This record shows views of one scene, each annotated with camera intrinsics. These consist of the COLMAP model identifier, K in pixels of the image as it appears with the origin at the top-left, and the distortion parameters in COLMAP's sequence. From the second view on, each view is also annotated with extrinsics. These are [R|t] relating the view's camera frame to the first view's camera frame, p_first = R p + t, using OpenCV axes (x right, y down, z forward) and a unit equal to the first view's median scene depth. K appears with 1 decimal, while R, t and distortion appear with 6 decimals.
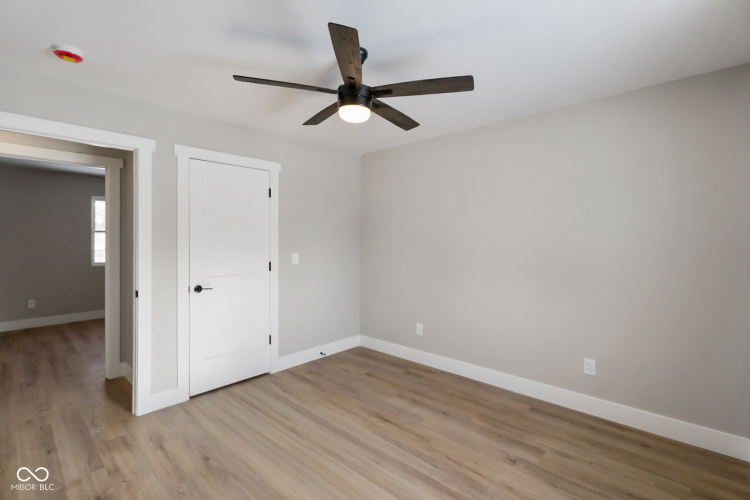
lens RADIAL K [[361.5, 0, 375.9], [0, 361.5, 243.4], [0, 0, 1]] dist [0.002885, 0.000117]
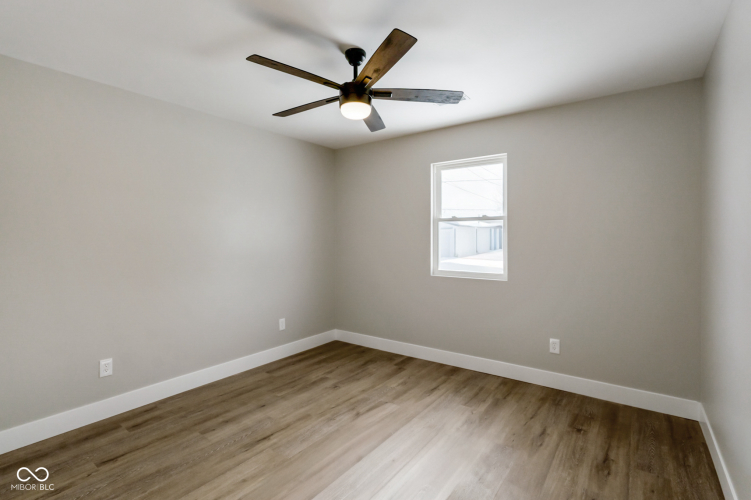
lens RADIAL K [[362.0, 0, 376.0], [0, 362.0, 249.4], [0, 0, 1]] dist [0.002885, 0.000117]
pose [[-0.144991, -0.030430, 0.988965, -0.860135], [0.014542, 0.999353, 0.032882, 0.006620], [-0.989326, 0.019149, -0.144455, 0.847005]]
